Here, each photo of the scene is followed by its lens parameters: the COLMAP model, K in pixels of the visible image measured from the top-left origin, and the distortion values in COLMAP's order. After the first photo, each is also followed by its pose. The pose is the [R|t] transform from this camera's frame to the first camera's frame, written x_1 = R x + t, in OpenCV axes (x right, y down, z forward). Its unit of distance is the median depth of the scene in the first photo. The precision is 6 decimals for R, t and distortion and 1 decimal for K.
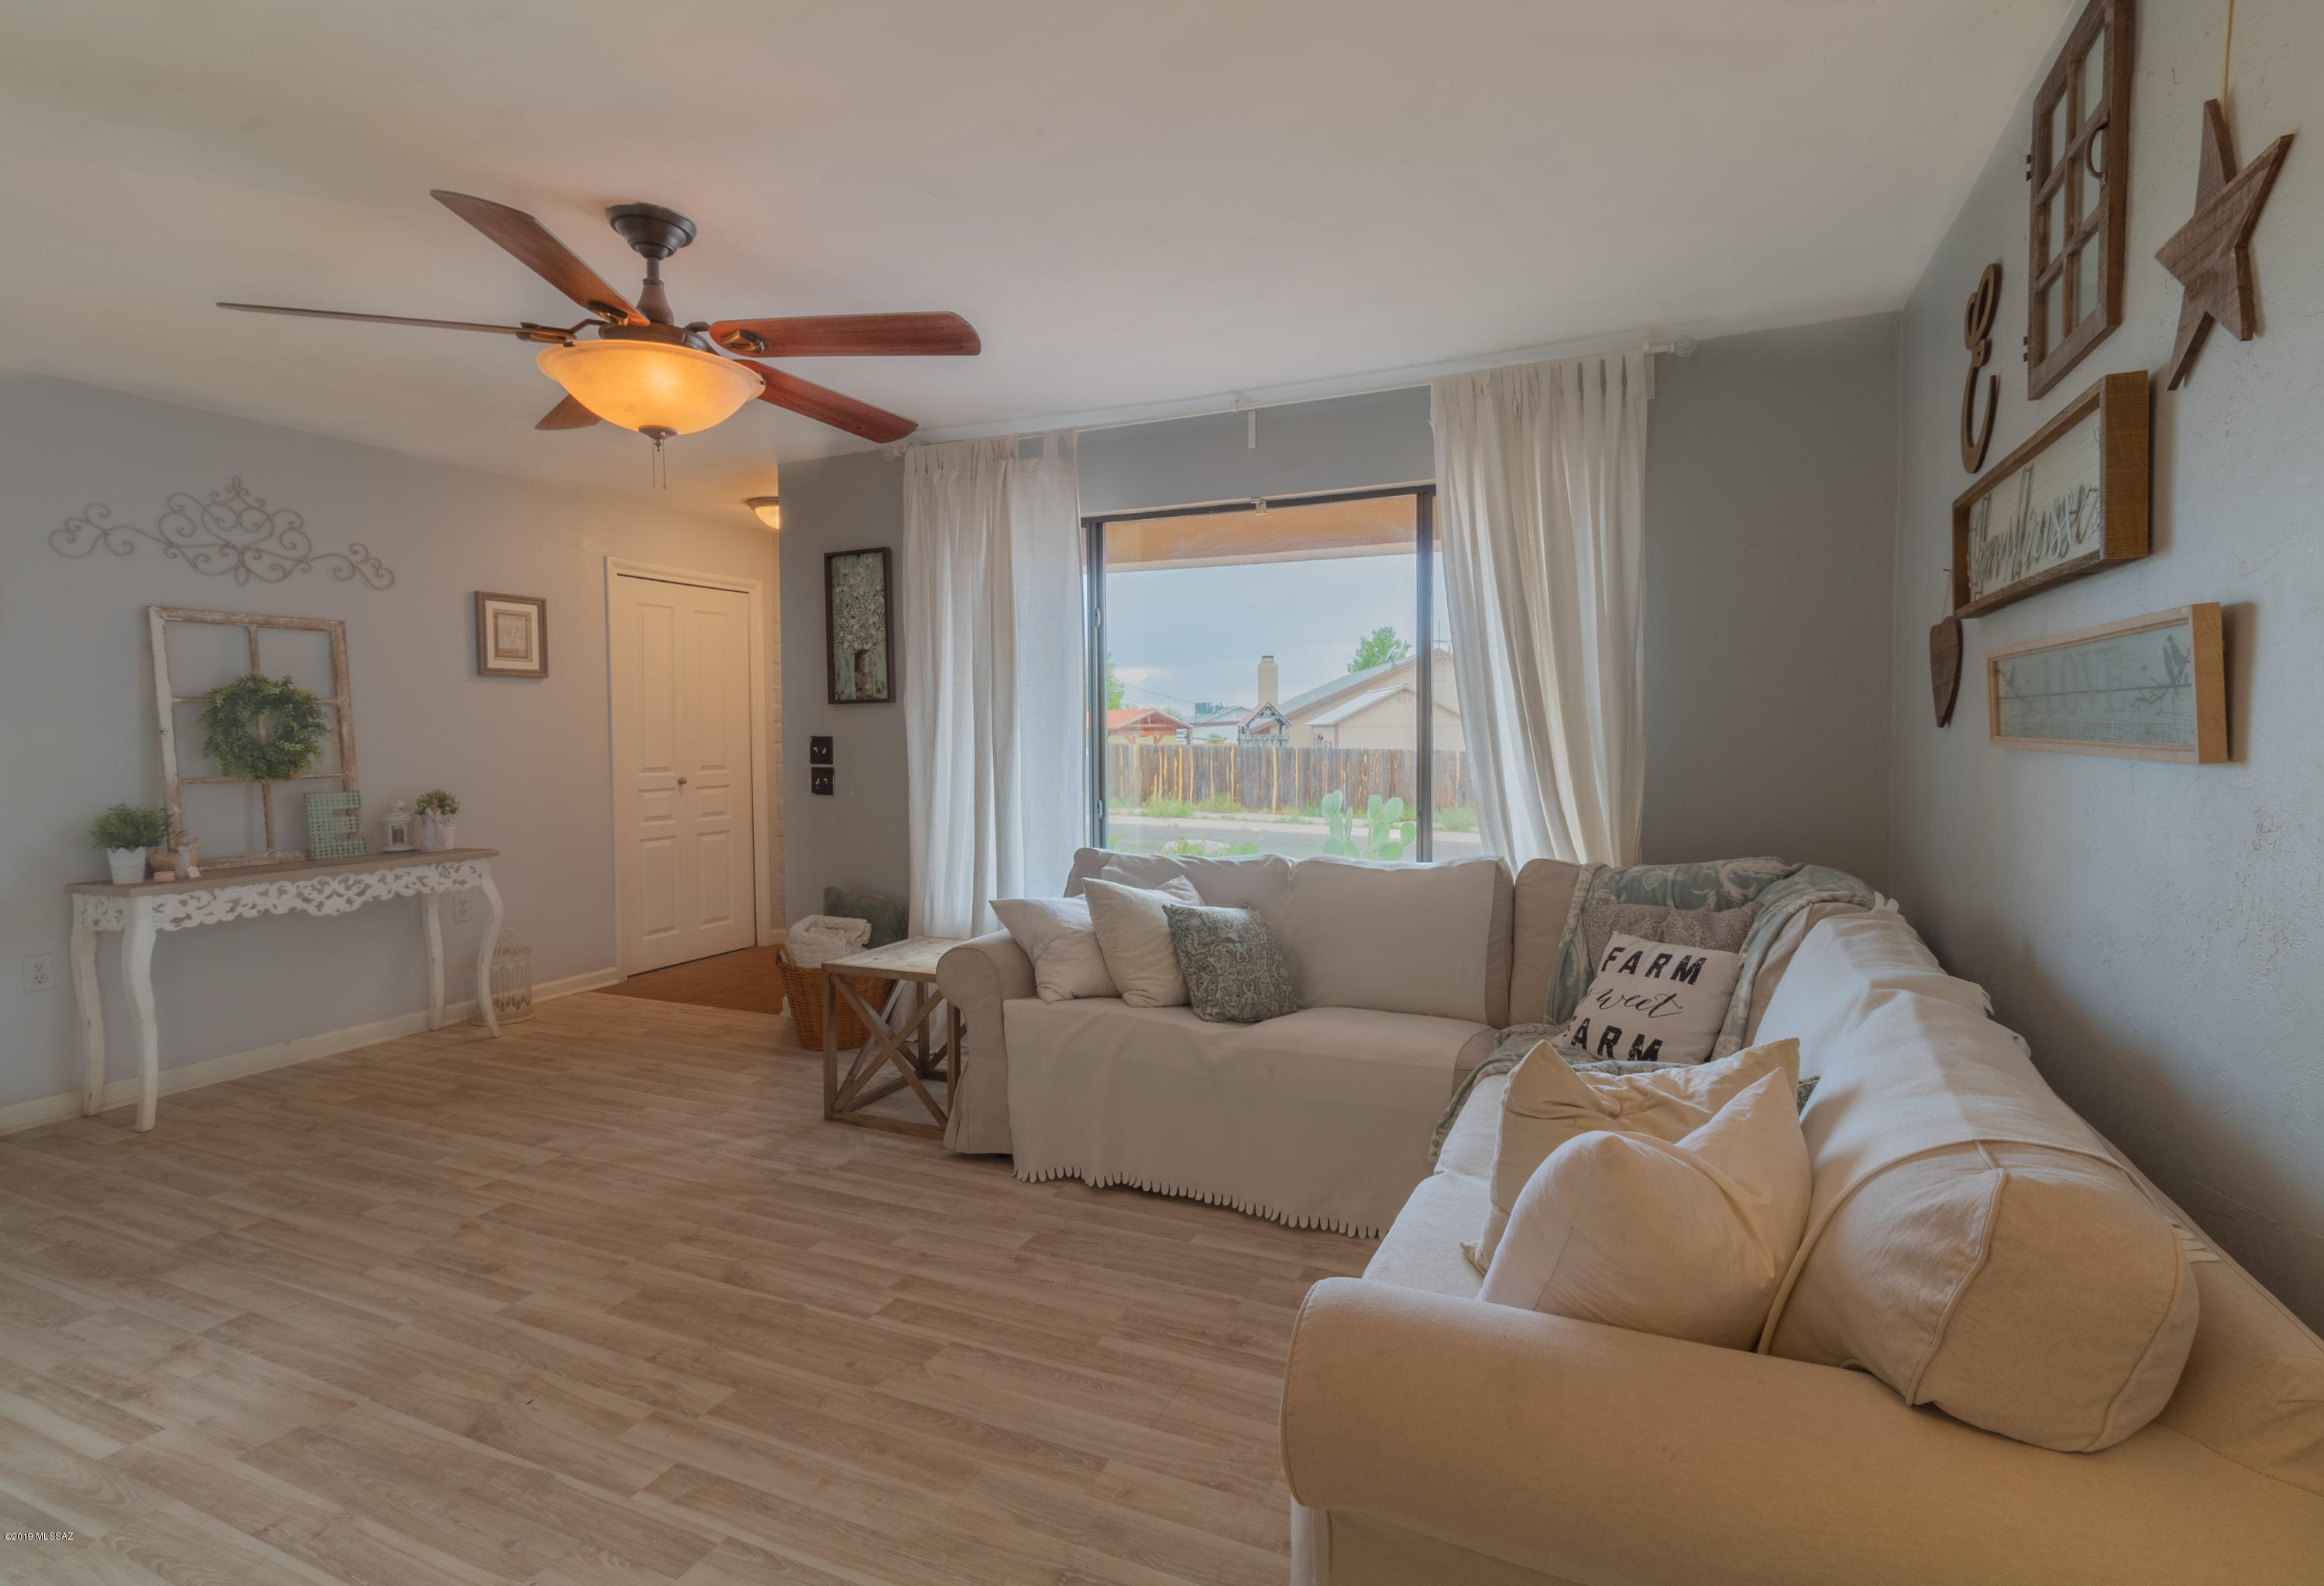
lens RADIAL K [[1106.0, 0, 1191.1], [0, 1106.0, 770.3], [0, 0, 1]] dist [0.001270, 0.002436]
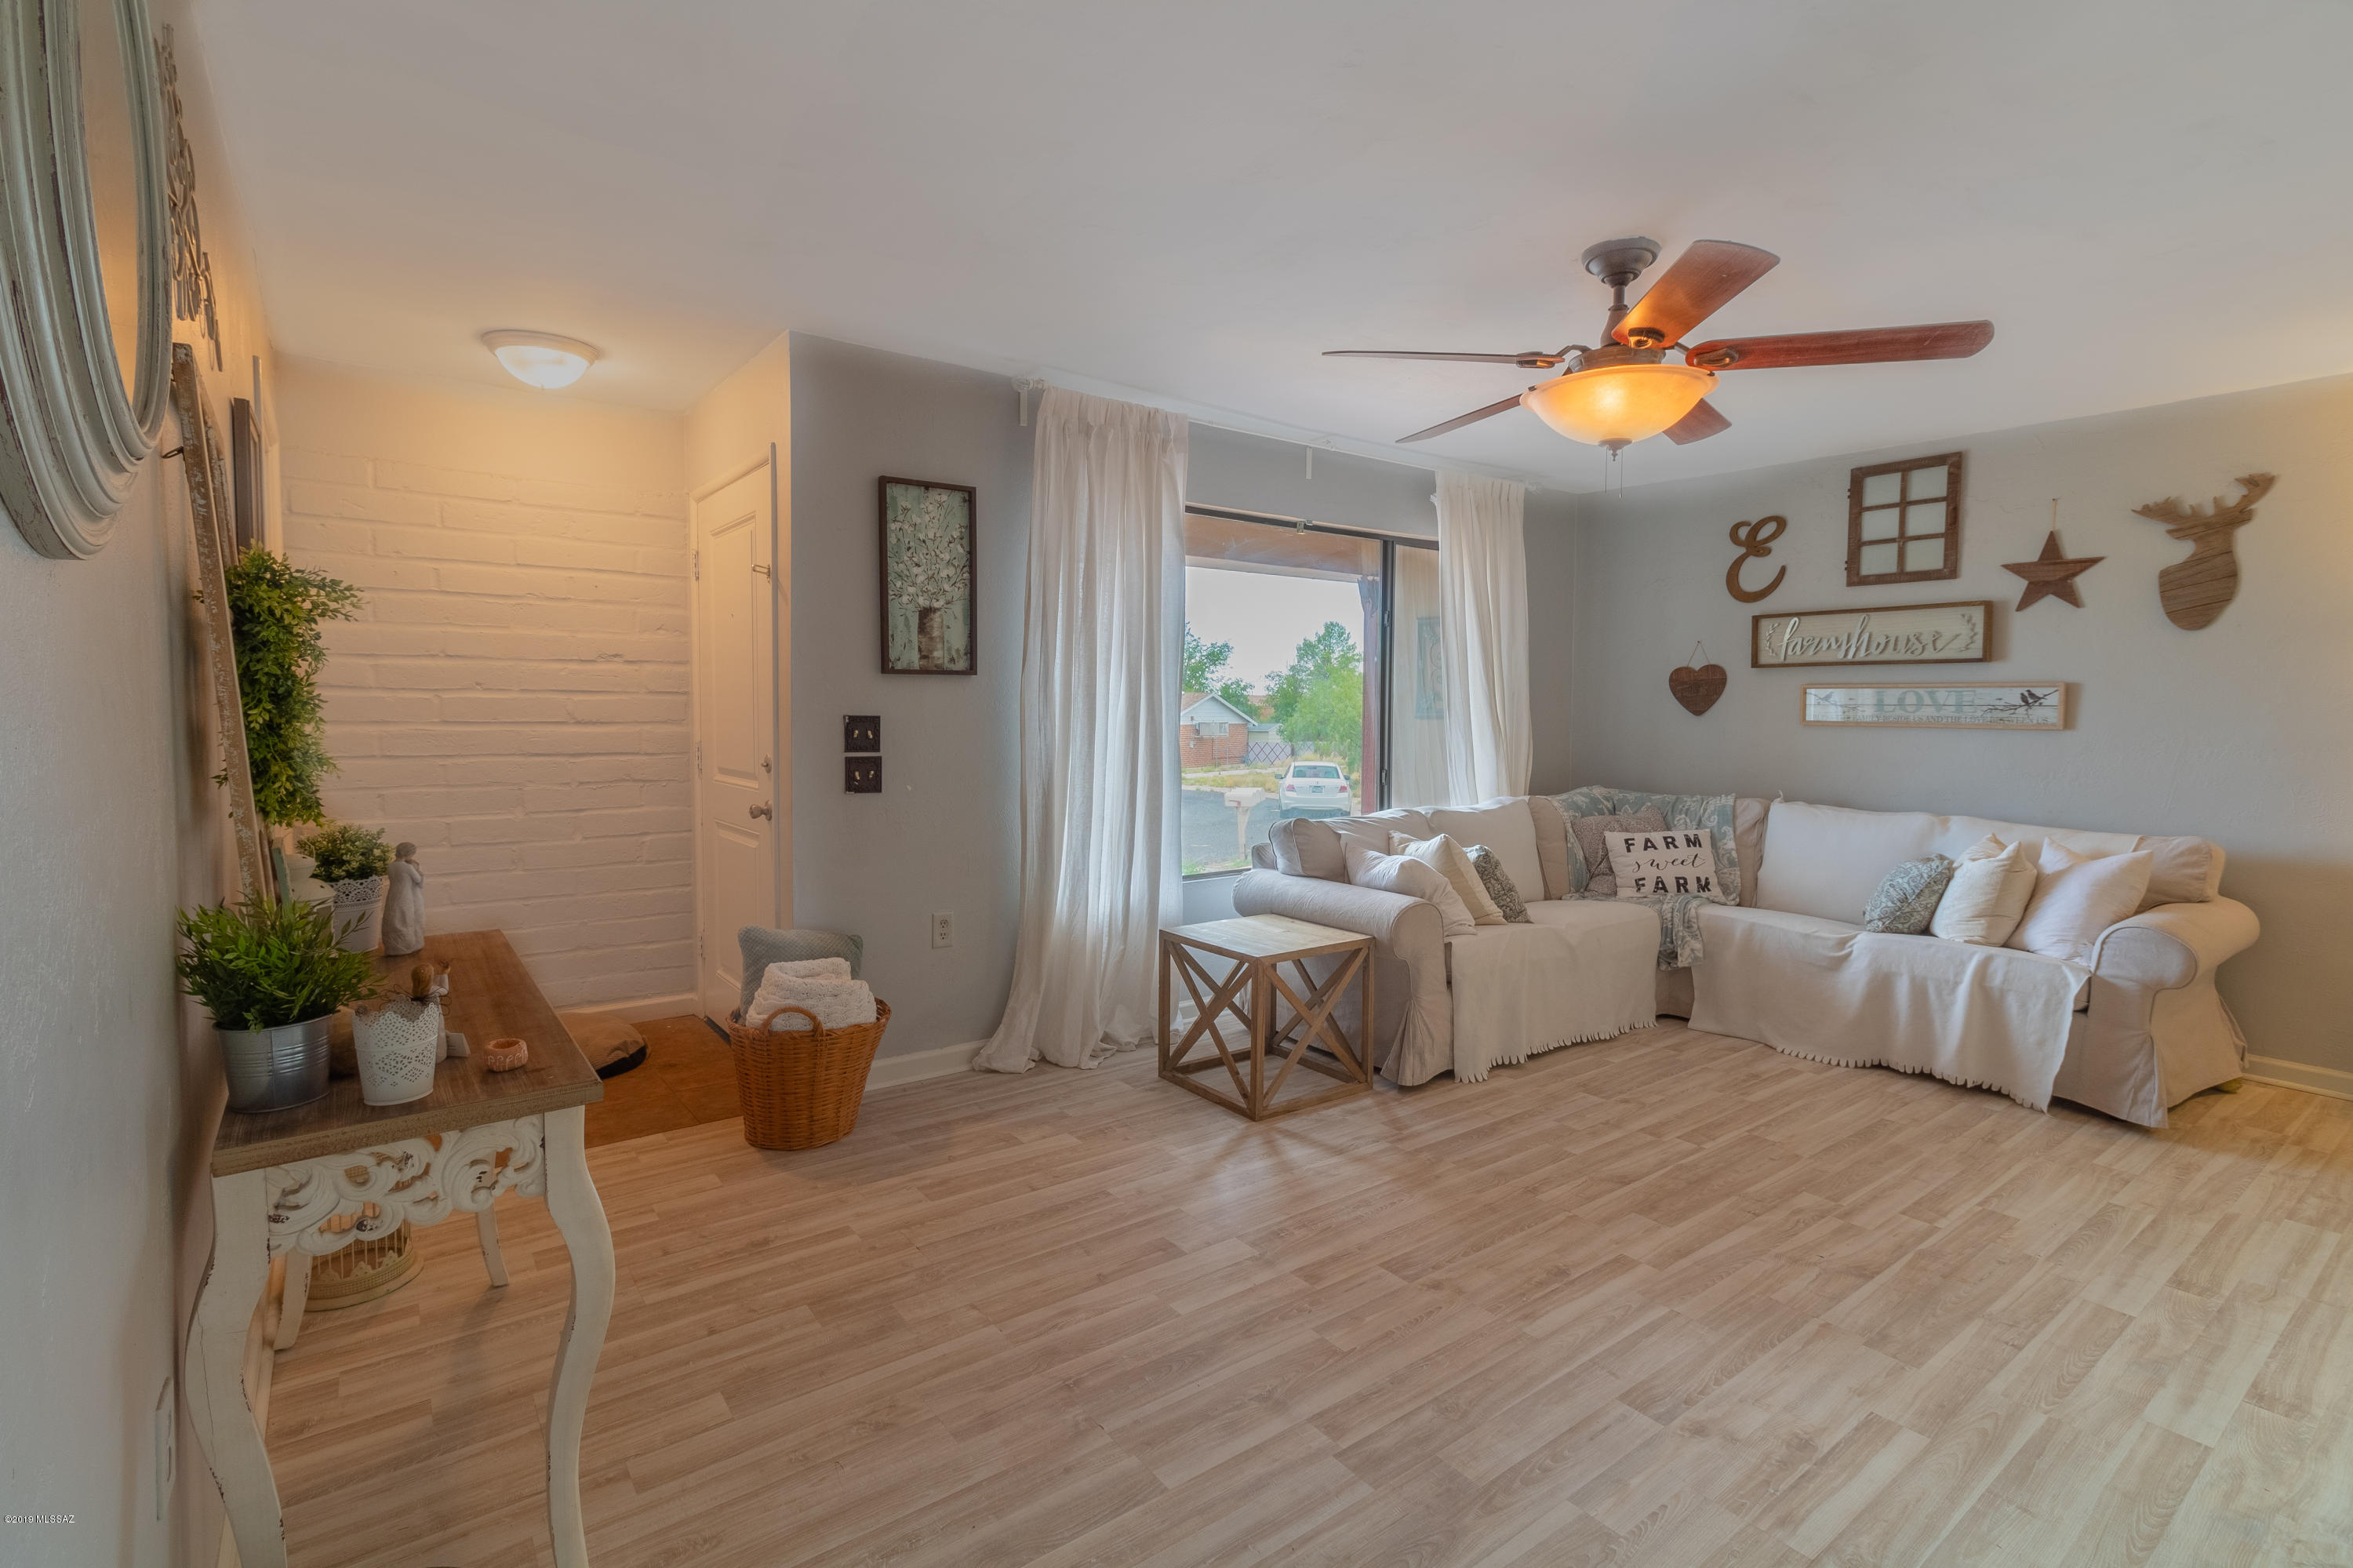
lens RADIAL K [[1090.9, 0, 1171.4], [0, 1090.9, 762.1], [0, 0, 1]] dist [-0.000349, -0.000962]
pose [[0.499601, -0.030107, 0.865732, -1.421426], [0.023746, 0.999496, 0.021056, -0.015541], [-0.865930, 0.010038, 0.500064, 0.724148]]
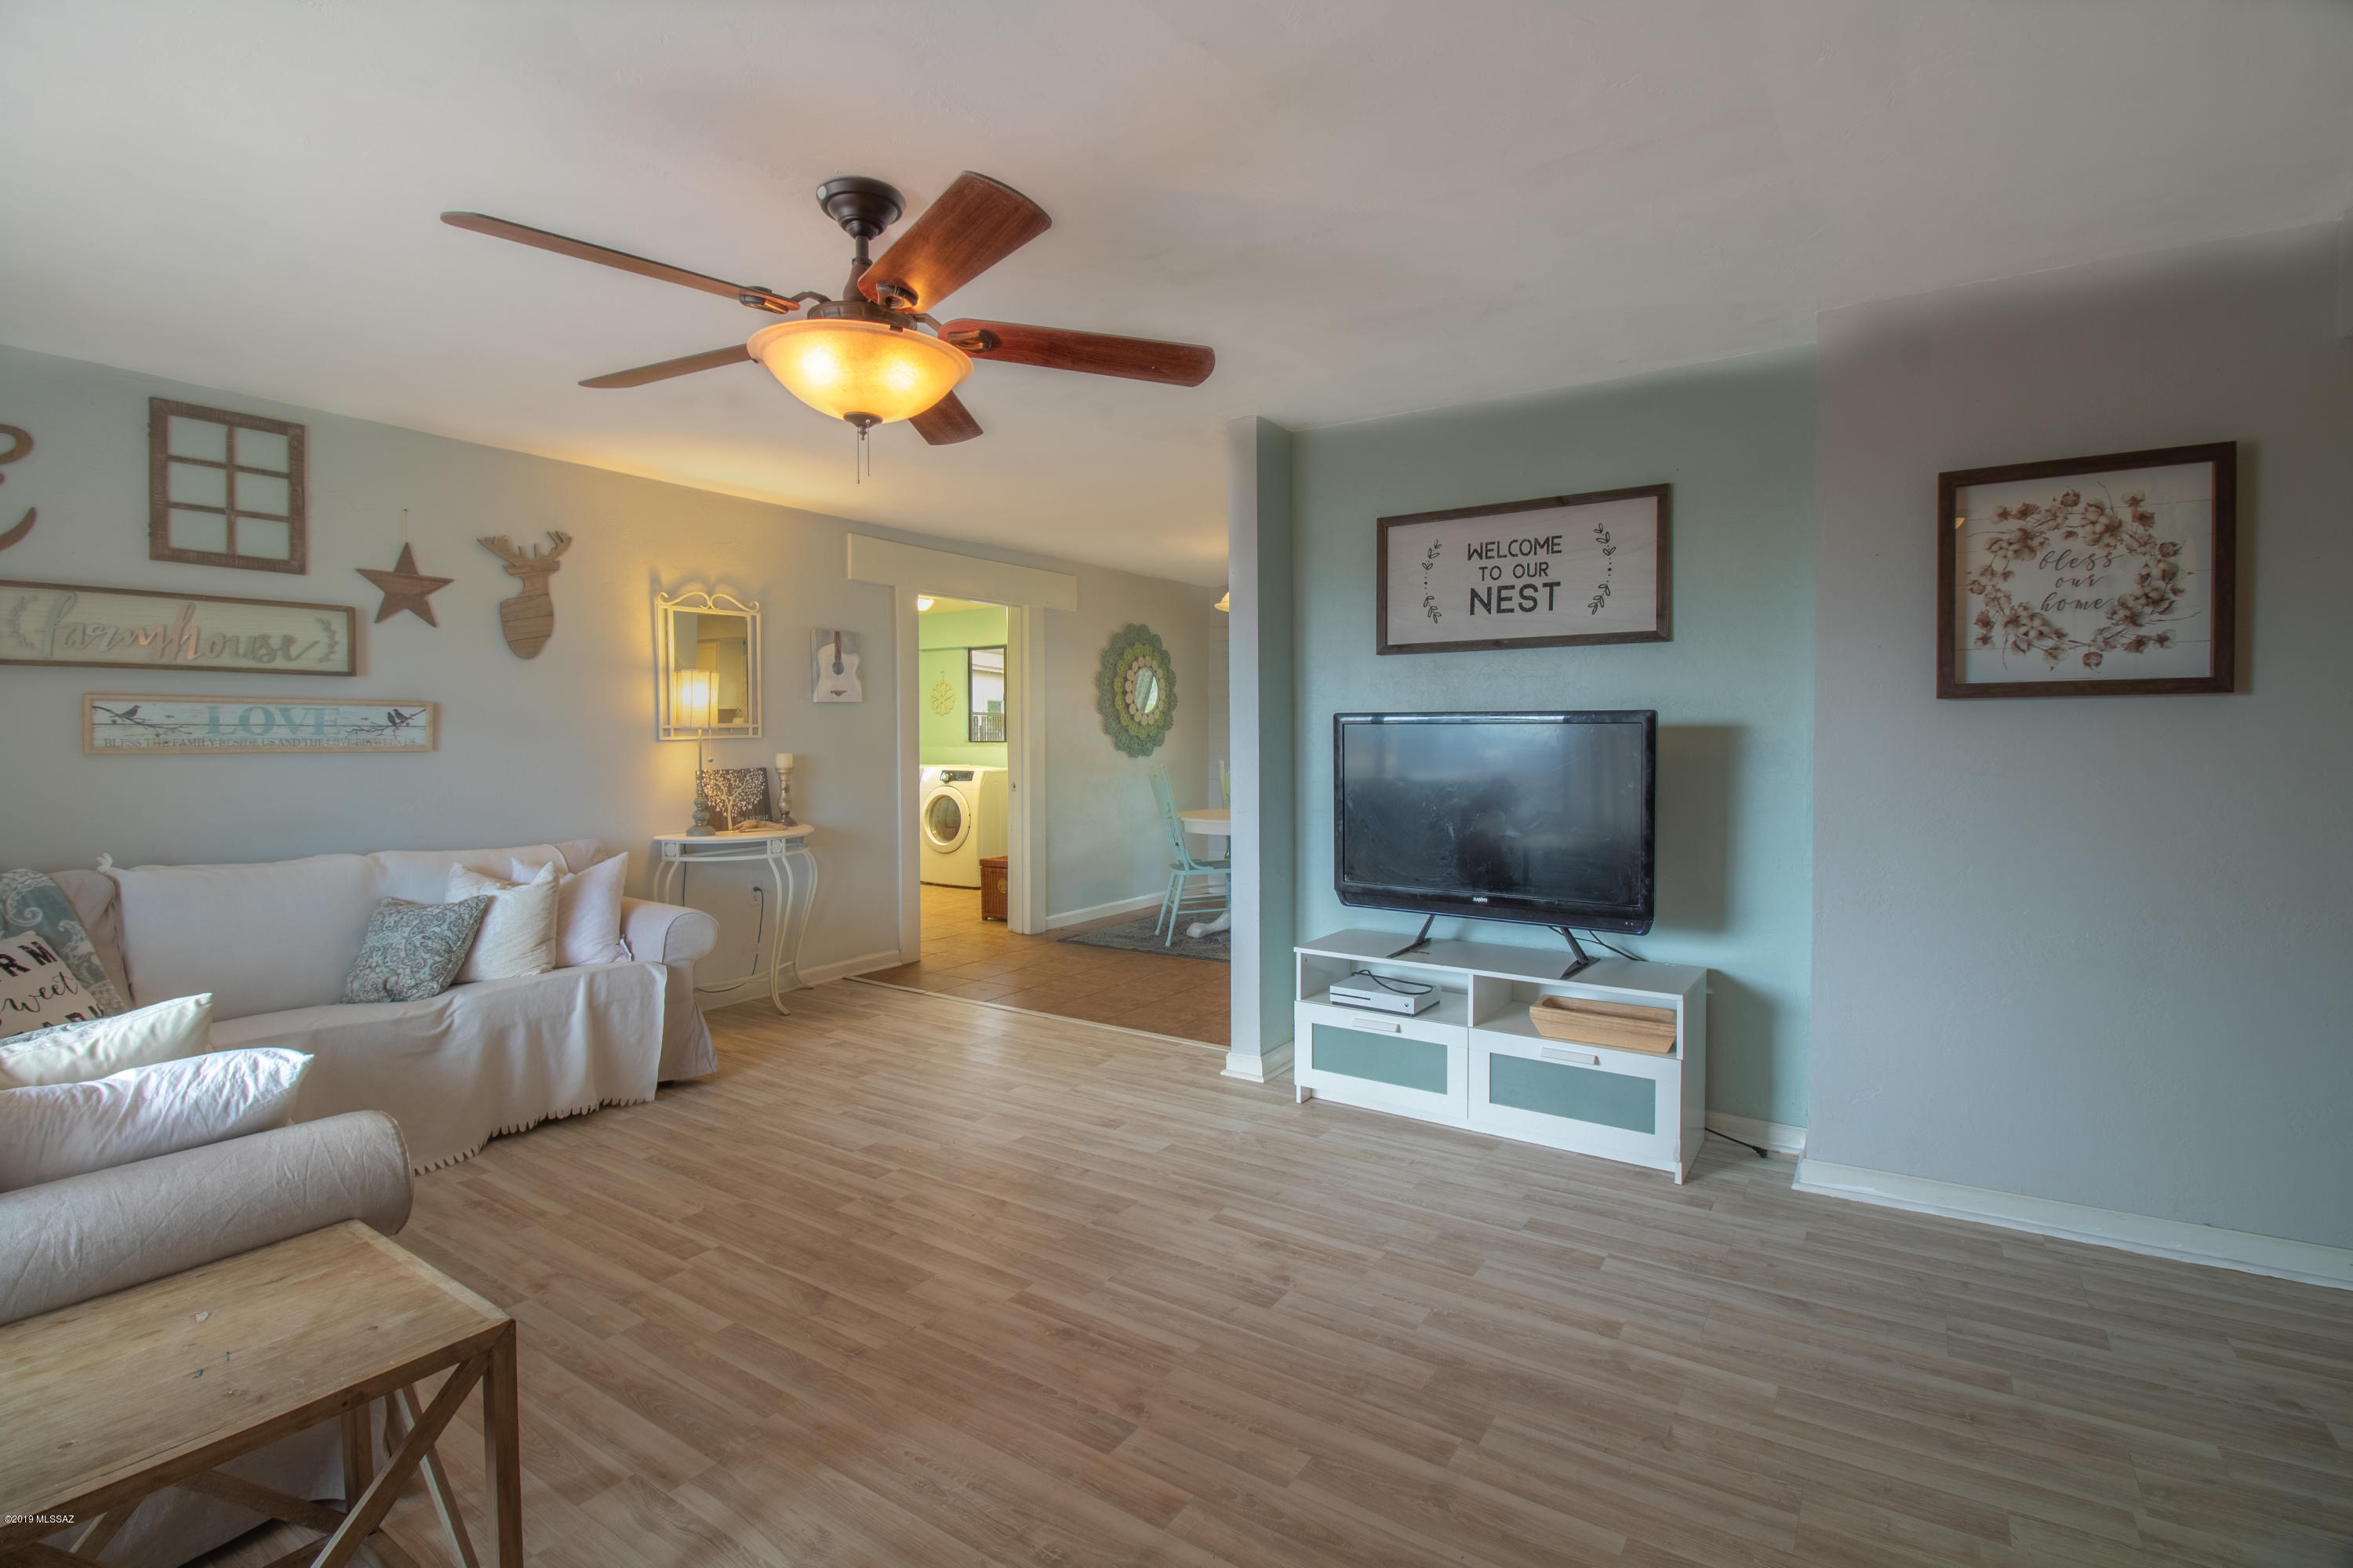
lens RADIAL K [[1090.9, 0, 1171.4], [0, 1090.9, 762.1], [0, 0, 1]] dist [-0.000349, -0.000962]
pose [[-0.983795, 0.004319, 0.179247, -0.779892], [0.016519, 0.997641, 0.066624, -0.062637], [-0.178537, 0.068505, -0.981546, 1.619232]]
